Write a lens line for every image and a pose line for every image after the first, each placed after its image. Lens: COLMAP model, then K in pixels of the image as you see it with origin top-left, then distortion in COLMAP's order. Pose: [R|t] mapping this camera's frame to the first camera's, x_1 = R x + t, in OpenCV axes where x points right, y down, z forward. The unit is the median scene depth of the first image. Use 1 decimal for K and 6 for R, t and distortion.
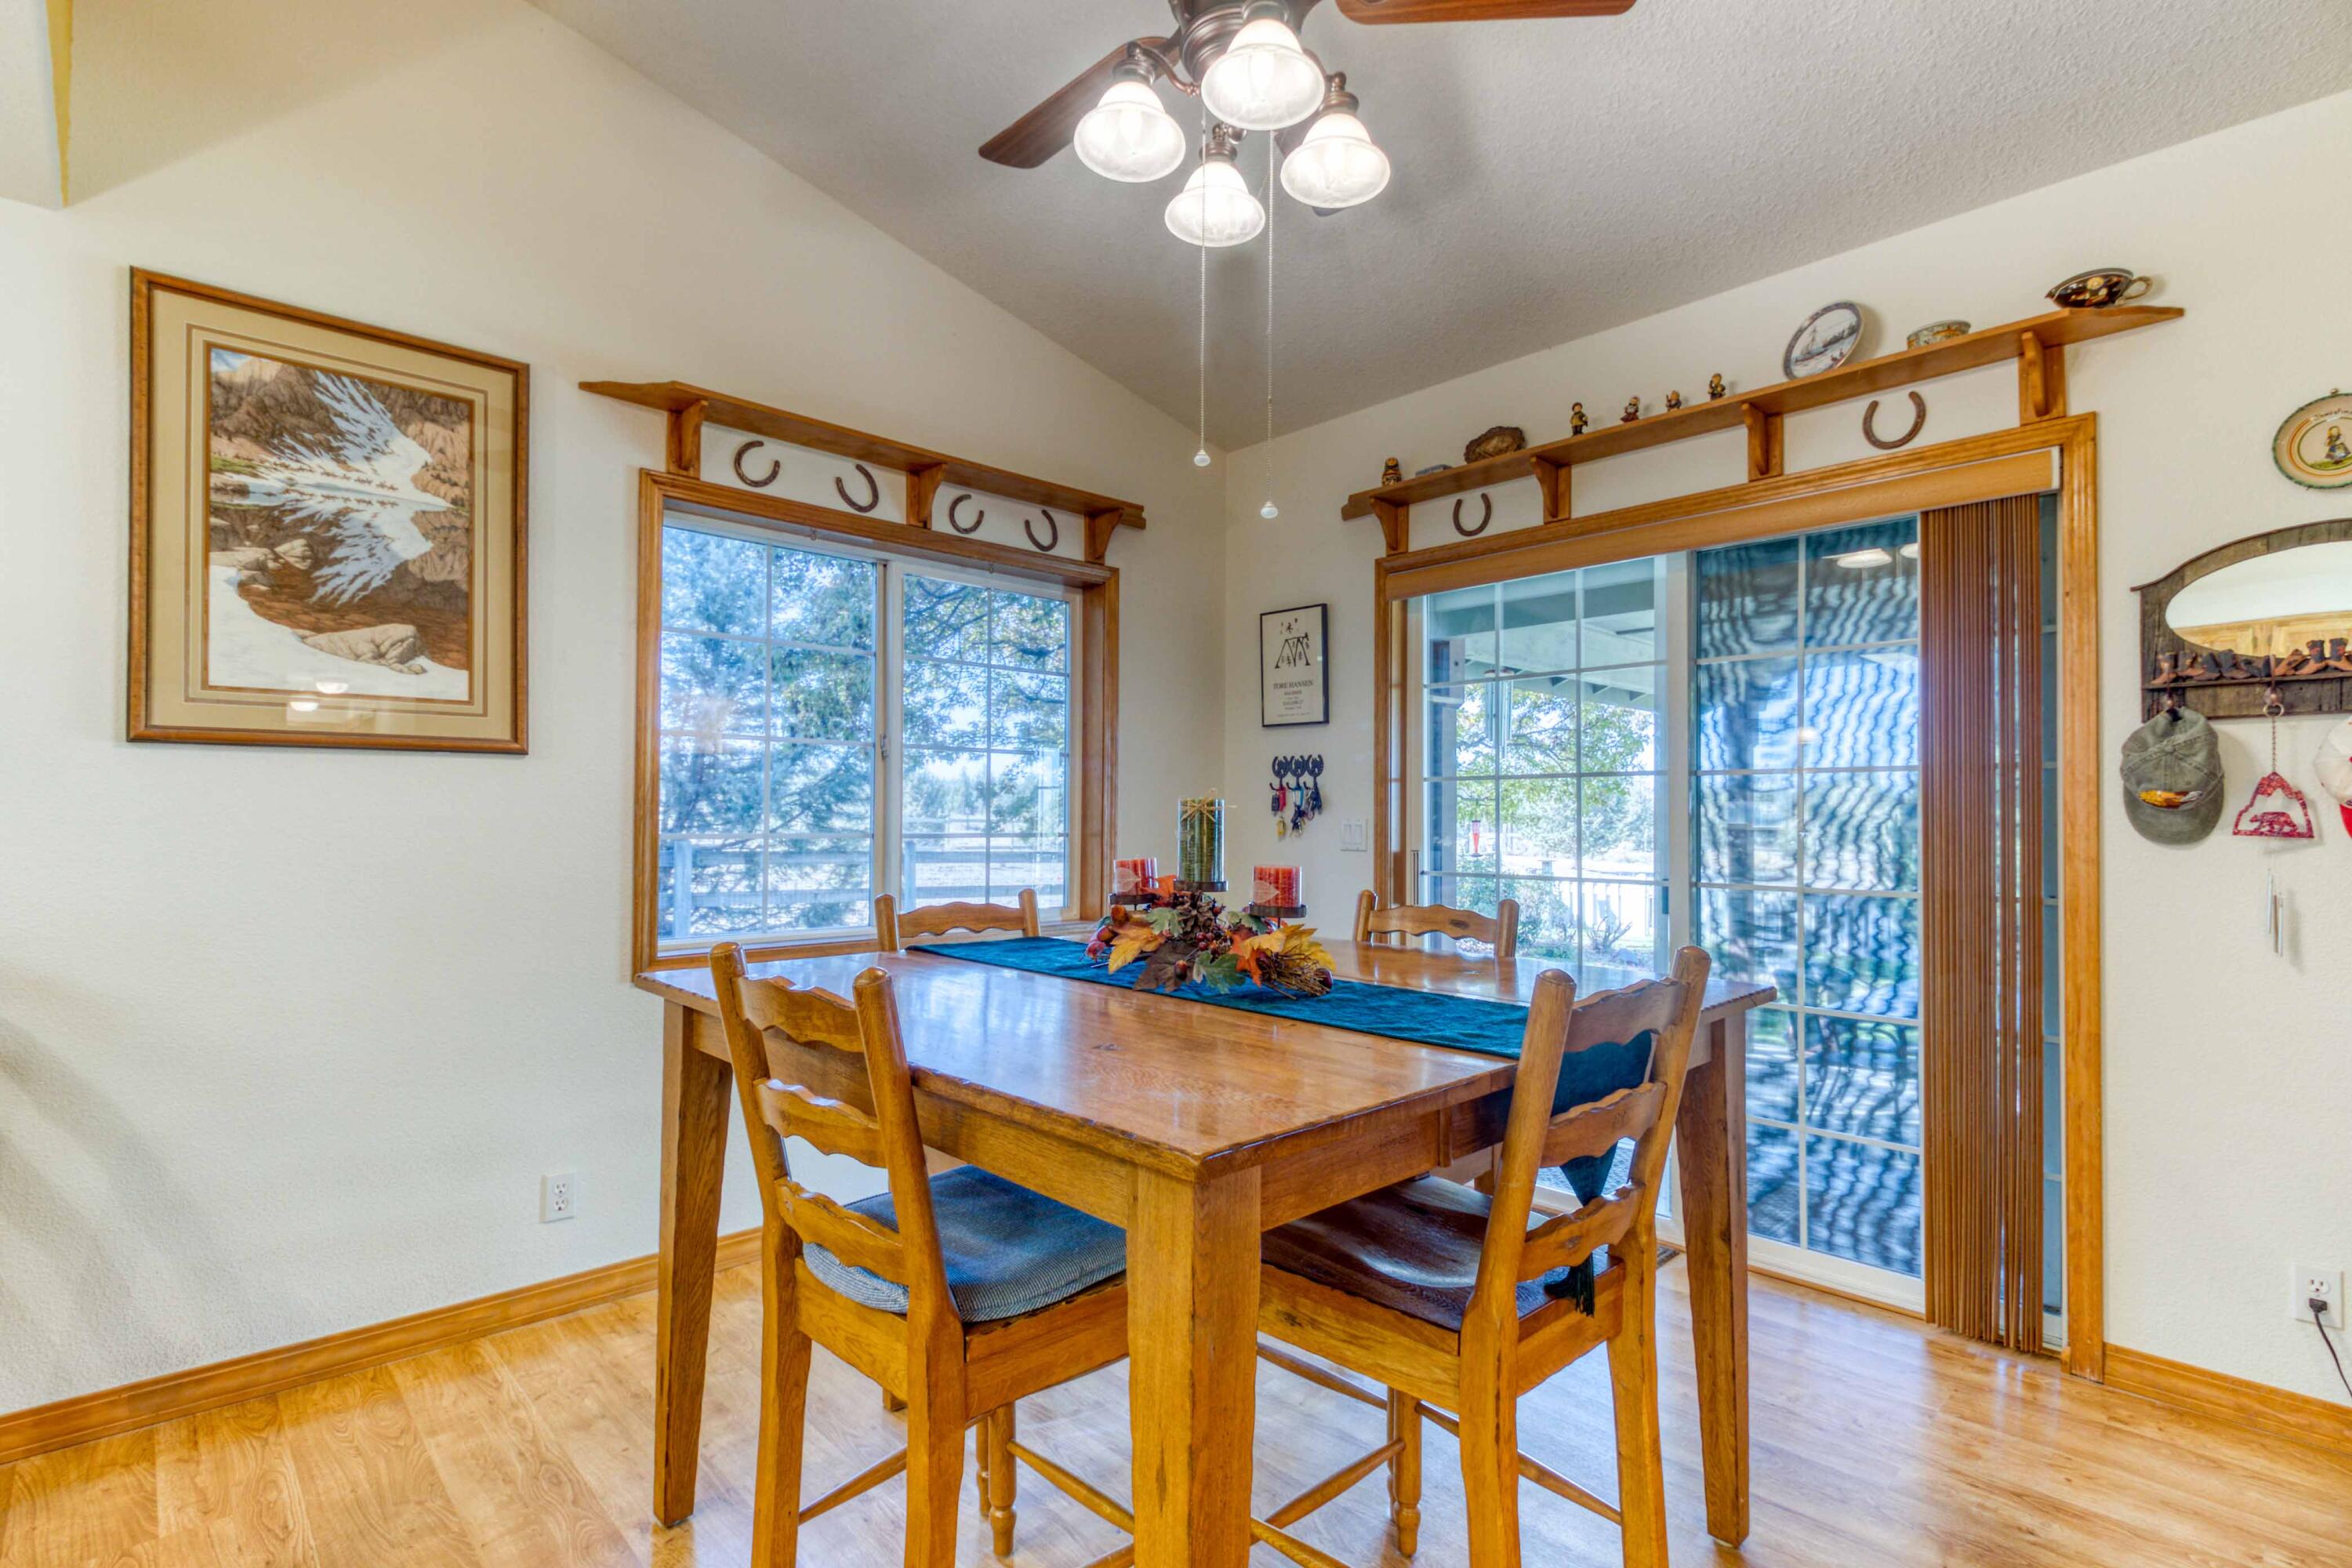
lens RADIAL K [[1098.3, 0, 1171.5], [0, 1098.3, 804.9], [0, 0, 1]] dist [0.014827, -0.008914]
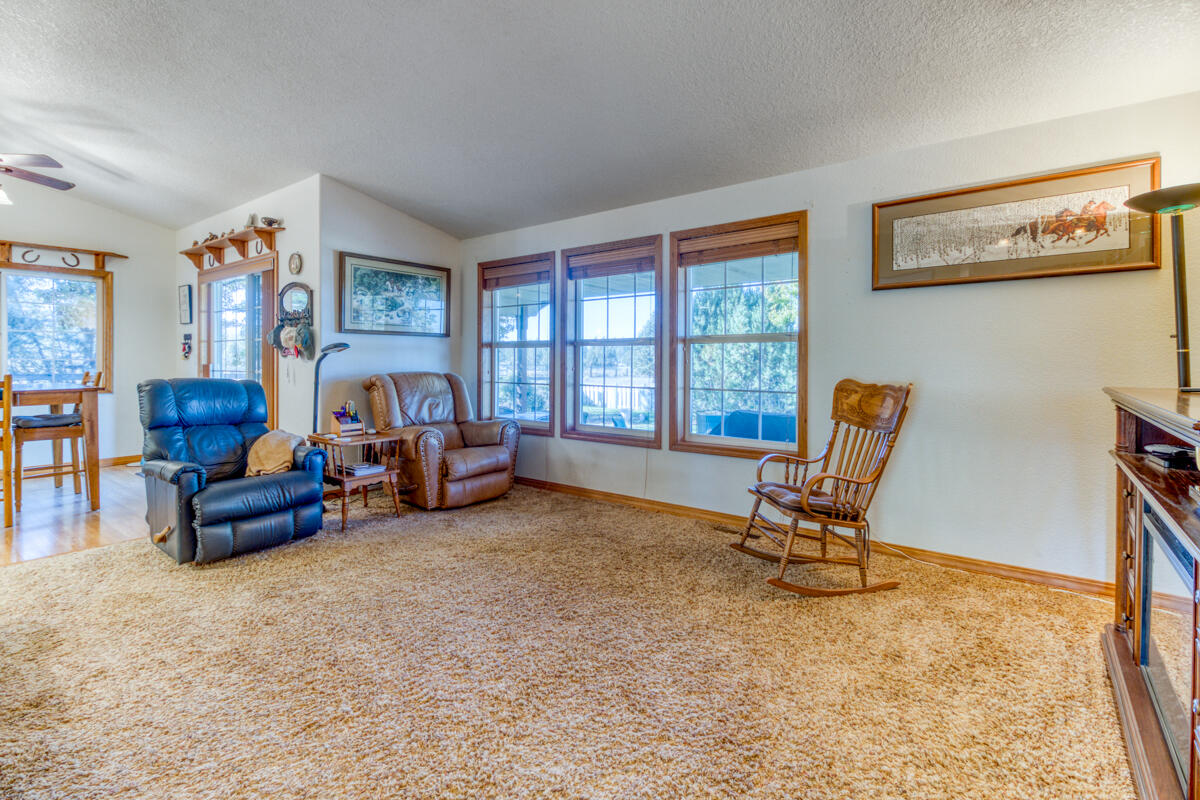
lens RADIAL K [[560.4, 0, 597.4], [0, 560.4, 366.3], [0, 0, 1]] dist [0.014827, -0.008914]
pose [[0.989121, -0.000023, 0.147102, 1.636237], [-0.002394, 0.999865, 0.016253, 0.028846], [-0.147083, -0.016429, 0.988988, -1.166370]]
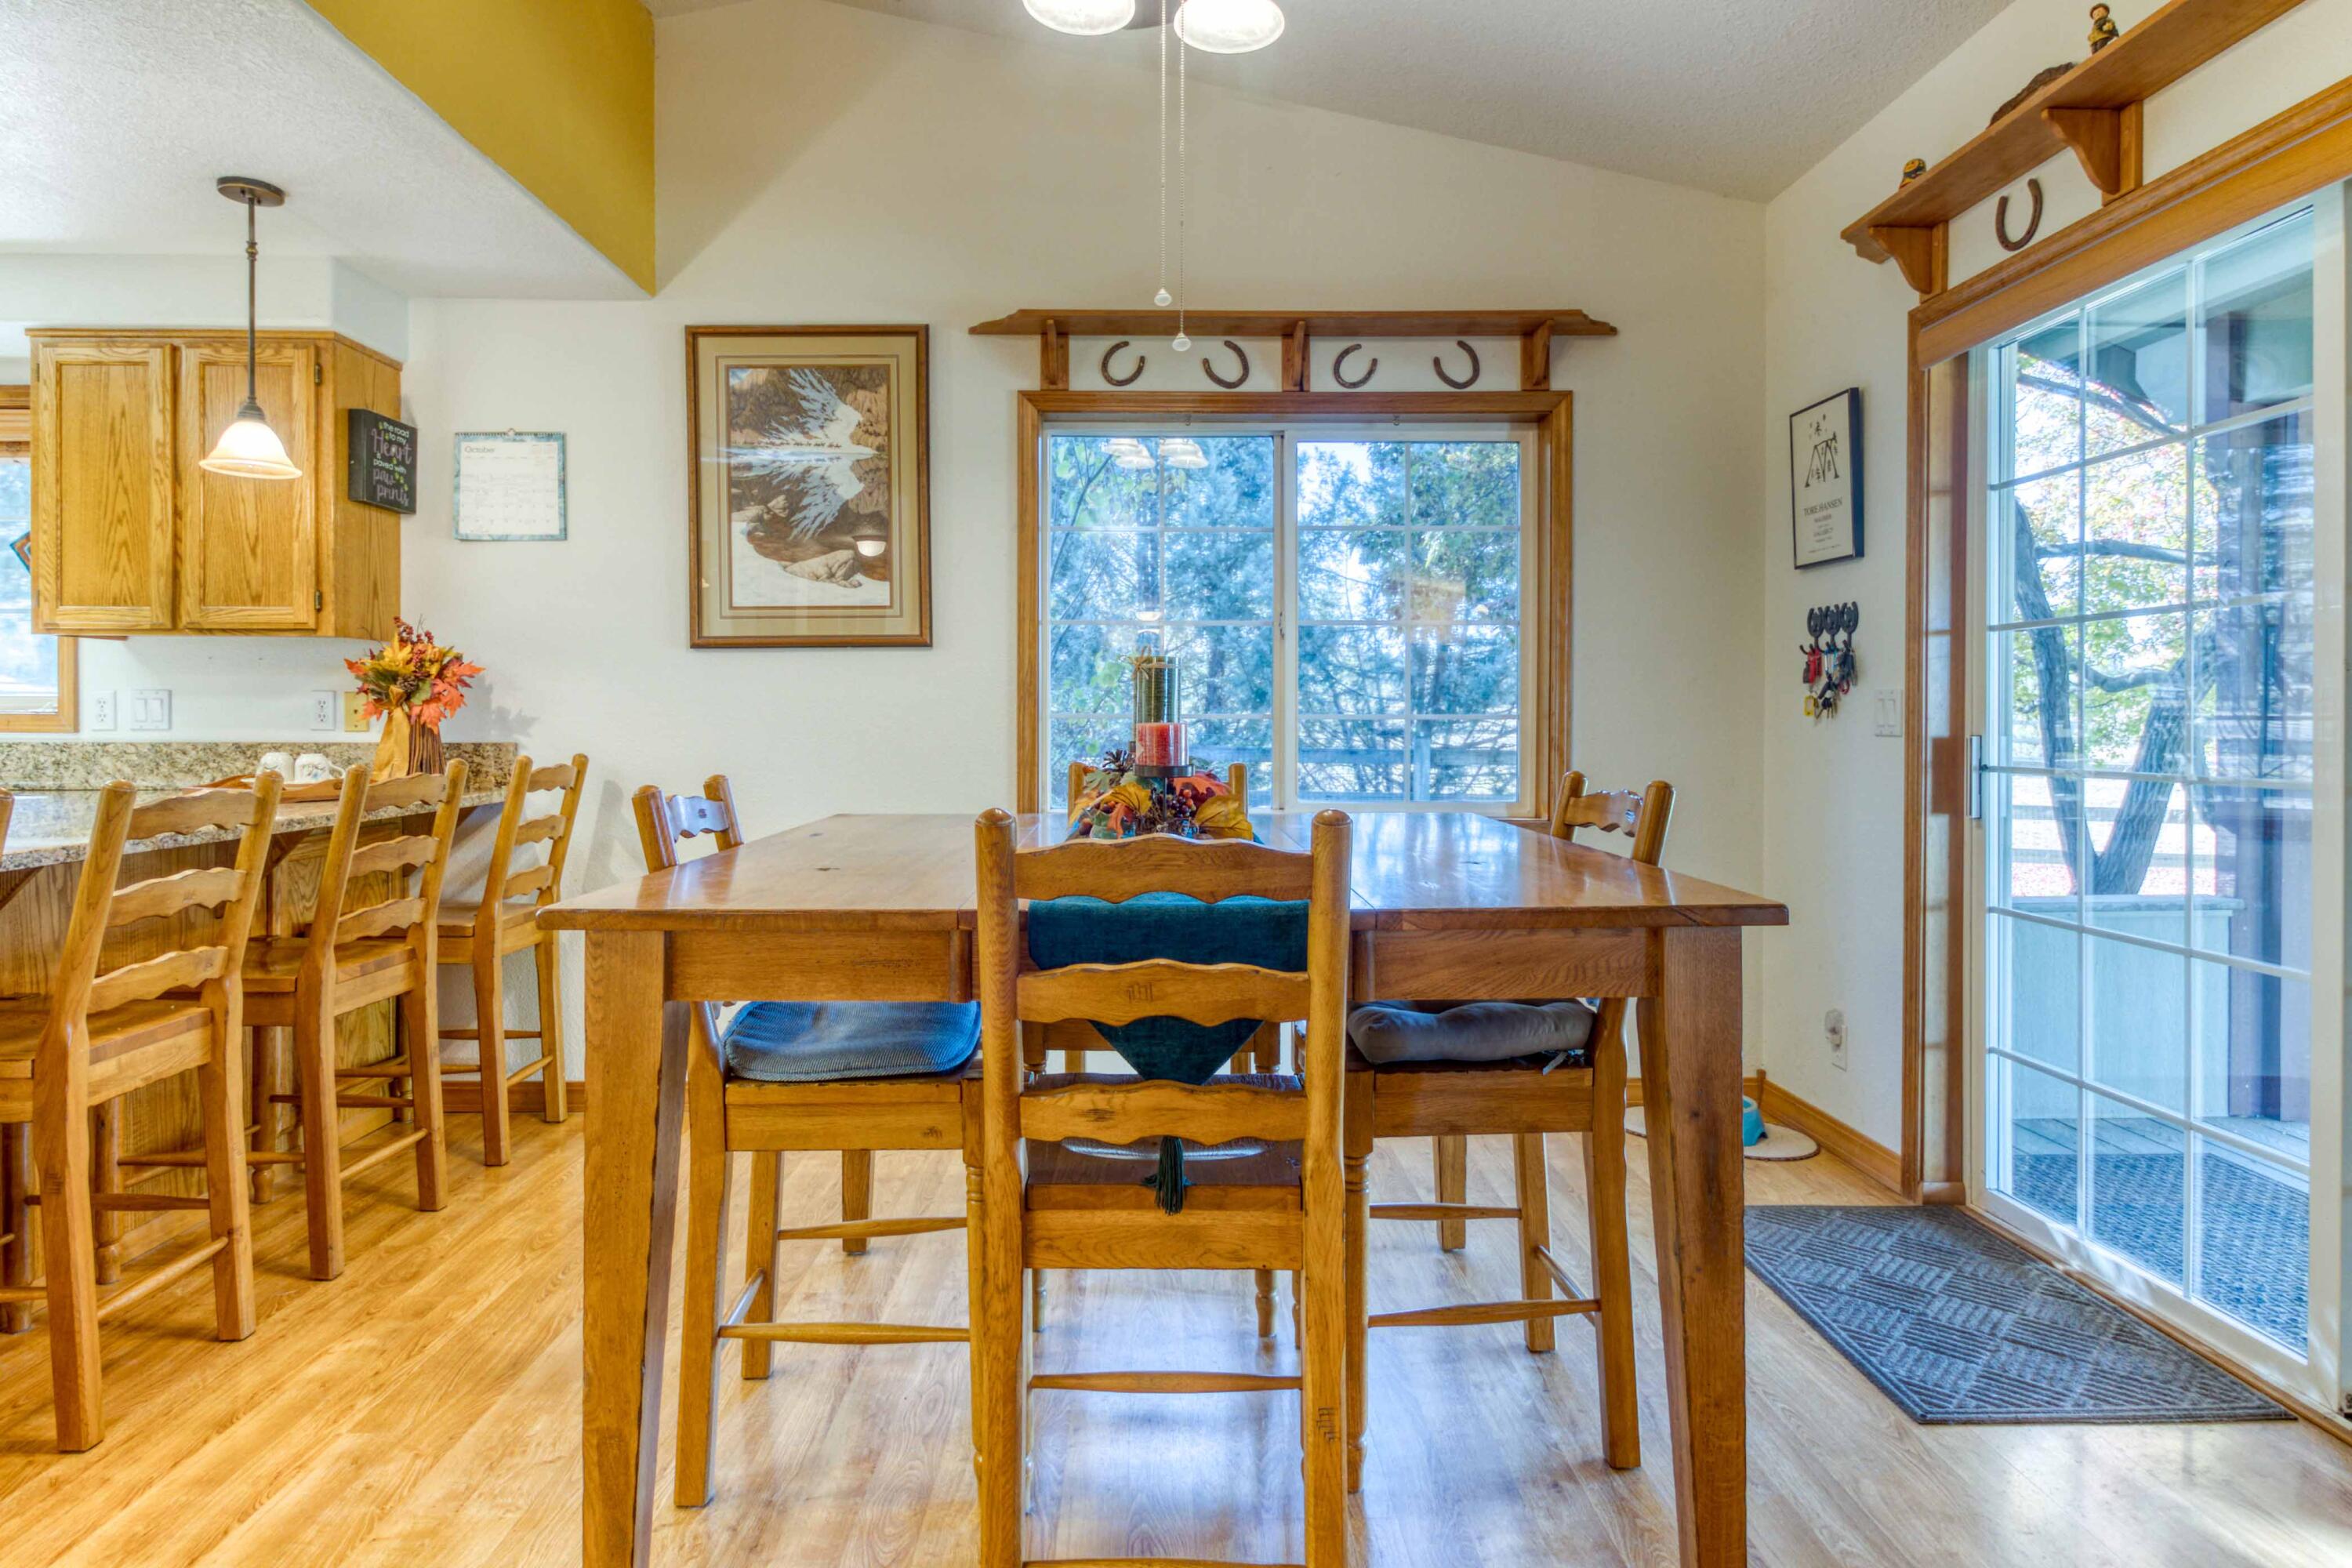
lens RADIAL K [[1292.9, 0, 1177.5], [0, 1292.9, 728.1], [0, 0, 1]] dist [0.013757, -0.002360]
pose [[0.738483, -0.001703, -0.674270, 0.599321], [0.013668, 0.999829, 0.012445, 0.031535], [0.674133, -0.018406, 0.738380, 0.129667]]
